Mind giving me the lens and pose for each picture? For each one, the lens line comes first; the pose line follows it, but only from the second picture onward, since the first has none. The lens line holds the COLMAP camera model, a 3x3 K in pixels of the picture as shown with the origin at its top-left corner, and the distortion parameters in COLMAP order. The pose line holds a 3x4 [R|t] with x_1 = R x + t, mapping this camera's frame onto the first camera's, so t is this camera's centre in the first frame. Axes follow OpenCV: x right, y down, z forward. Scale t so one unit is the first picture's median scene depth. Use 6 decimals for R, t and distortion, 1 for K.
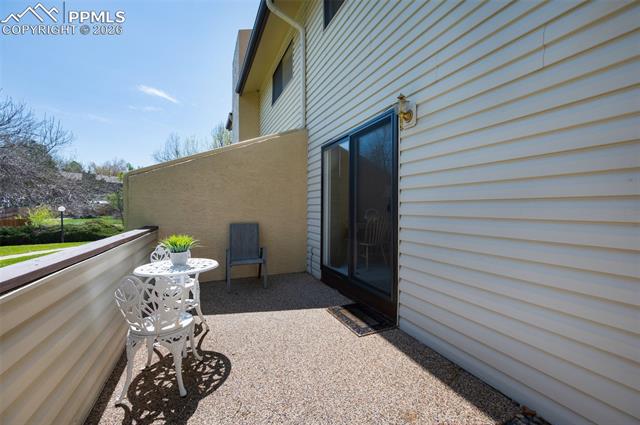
lens RADIAL K [[261.7, 0, 319.9], [0, 261.7, 211.9], [0, 0, 1]] dist [-0.002909, -0.000864]
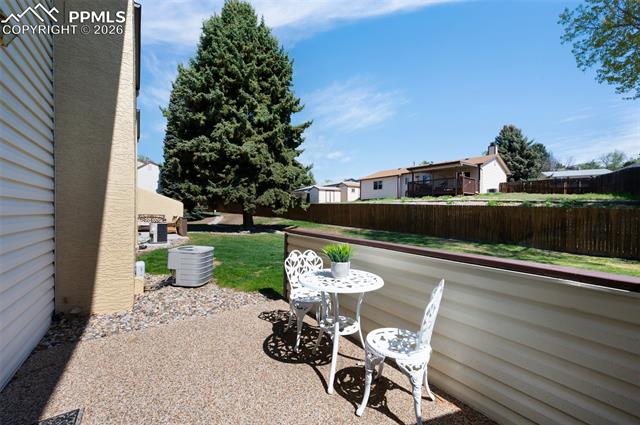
lens RADIAL K [[261.7, 0, 319.8], [0, 261.7, 213.1], [0, 0, 1]] dist [-0.002909, -0.000864]
pose [[-0.983424, -0.015451, -0.180659, -0.367779], [-0.017485, 0.999800, 0.009671, -0.017899], [0.180474, 0.012669, -0.983498, 2.179784]]
